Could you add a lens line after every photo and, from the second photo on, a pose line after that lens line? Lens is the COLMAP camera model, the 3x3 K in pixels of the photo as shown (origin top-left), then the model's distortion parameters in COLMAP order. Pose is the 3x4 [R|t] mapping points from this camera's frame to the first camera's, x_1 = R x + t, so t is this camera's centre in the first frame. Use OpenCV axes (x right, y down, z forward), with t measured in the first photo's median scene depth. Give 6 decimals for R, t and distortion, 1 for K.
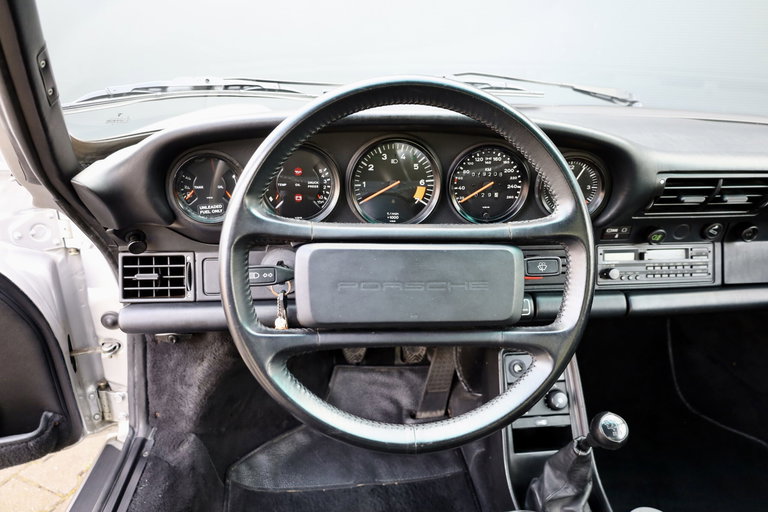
lens RADIAL K [[540.8, 0, 384.0], [0, 540.8, 256.0], [0, 0, 1]] dist [0.003818, 0.000482]
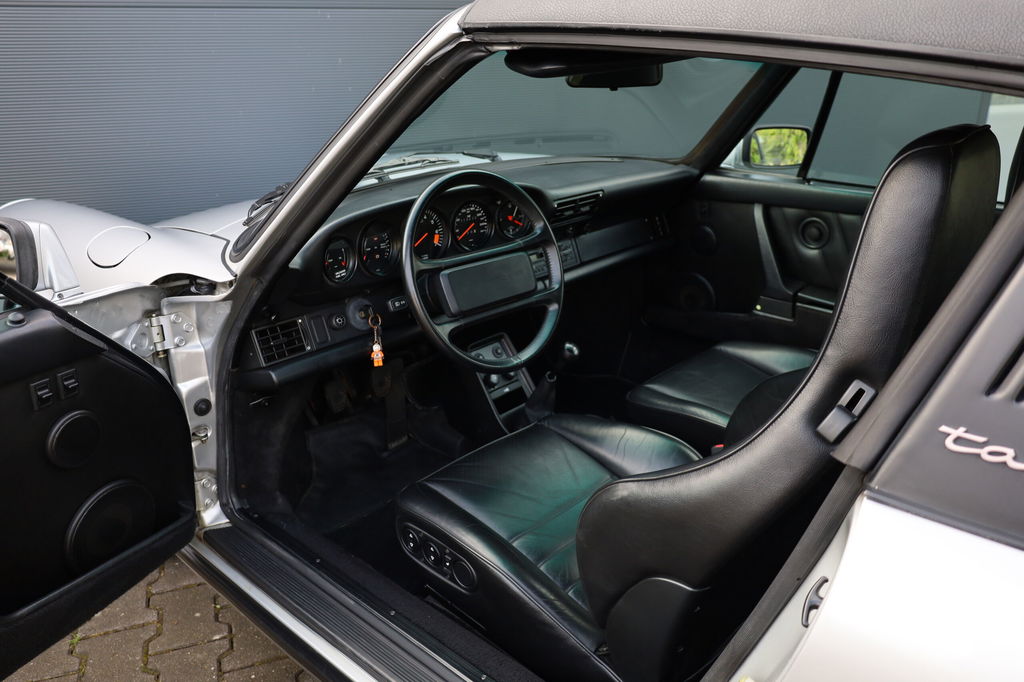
lens RADIAL K [[837.8, 0, 512.0], [0, 837.8, 341.0], [0, 0, 1]] dist [-0.006362, -0.001257]
pose [[0.750858, -0.258386, 0.607823, -1.279669], [0.271498, 0.959698, 0.072580, 0.044514], [-0.602080, 0.110525, 0.790749, -0.949195]]
